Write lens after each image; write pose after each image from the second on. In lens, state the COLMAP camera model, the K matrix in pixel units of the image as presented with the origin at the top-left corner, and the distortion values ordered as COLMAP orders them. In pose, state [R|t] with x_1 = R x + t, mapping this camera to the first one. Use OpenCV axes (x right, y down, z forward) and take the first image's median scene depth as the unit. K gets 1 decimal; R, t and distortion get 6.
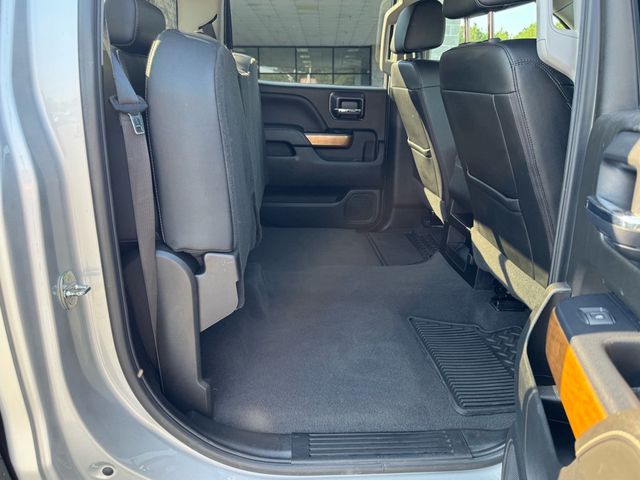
lens RADIAL K [[483.2, 0, 321.7], [0, 483.2, 242.8], [0, 0, 1]] dist [0.032394, -0.059912]
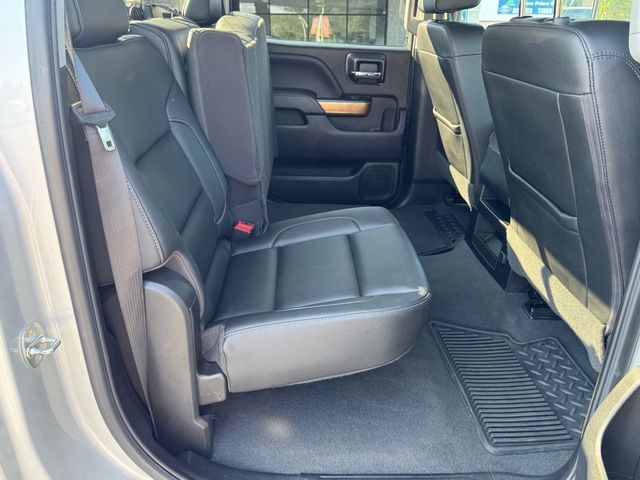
lens RADIAL K [[483.2, 0, 316.0], [0, 483.2, 237.3], [0, 0, 1]] dist [0.032394, -0.059912]
pose [[0.999371, 0.018869, -0.030031, -0.010730], [-0.015792, 0.994902, 0.099604, -0.096087], [0.031757, -0.099067, 0.994574, 0.115654]]
